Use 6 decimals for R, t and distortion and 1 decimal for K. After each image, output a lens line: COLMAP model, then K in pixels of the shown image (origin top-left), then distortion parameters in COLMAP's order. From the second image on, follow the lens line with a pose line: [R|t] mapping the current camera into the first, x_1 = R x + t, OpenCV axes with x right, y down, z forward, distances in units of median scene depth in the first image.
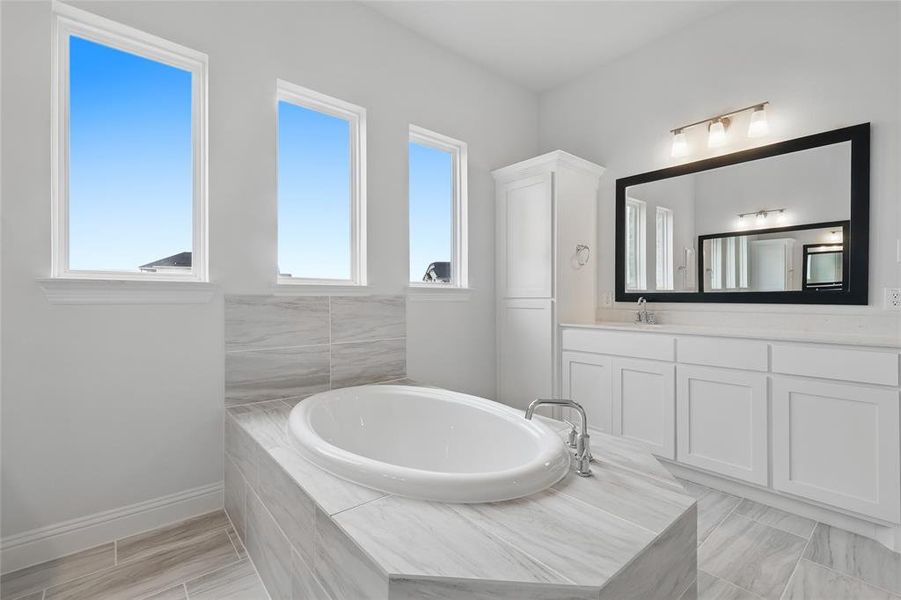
lens RADIAL K [[408.9, 0, 450.3], [0, 408.9, 299.1], [0, 0, 1]] dist [0.004247, 0.000382]
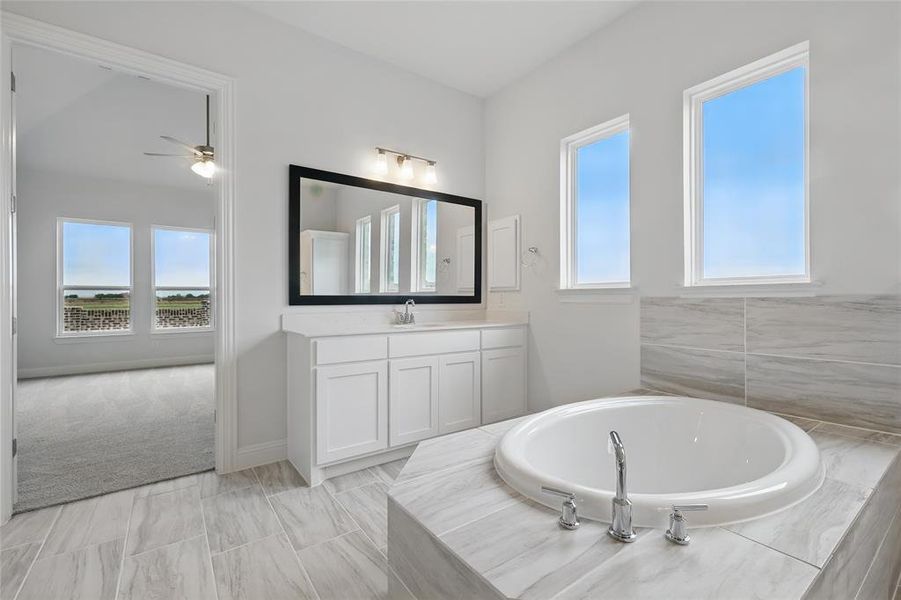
lens RADIAL K [[408.9, 0, 451.5], [0, 408.9, 297.7], [0, 0, 1]] dist [0.004247, 0.000382]
pose [[-0.100891, -0.004489, -0.994887, 0.734088], [-0.001119, 0.999990, -0.004398, -0.002385], [0.994897, 0.000670, -0.100895, 0.554509]]
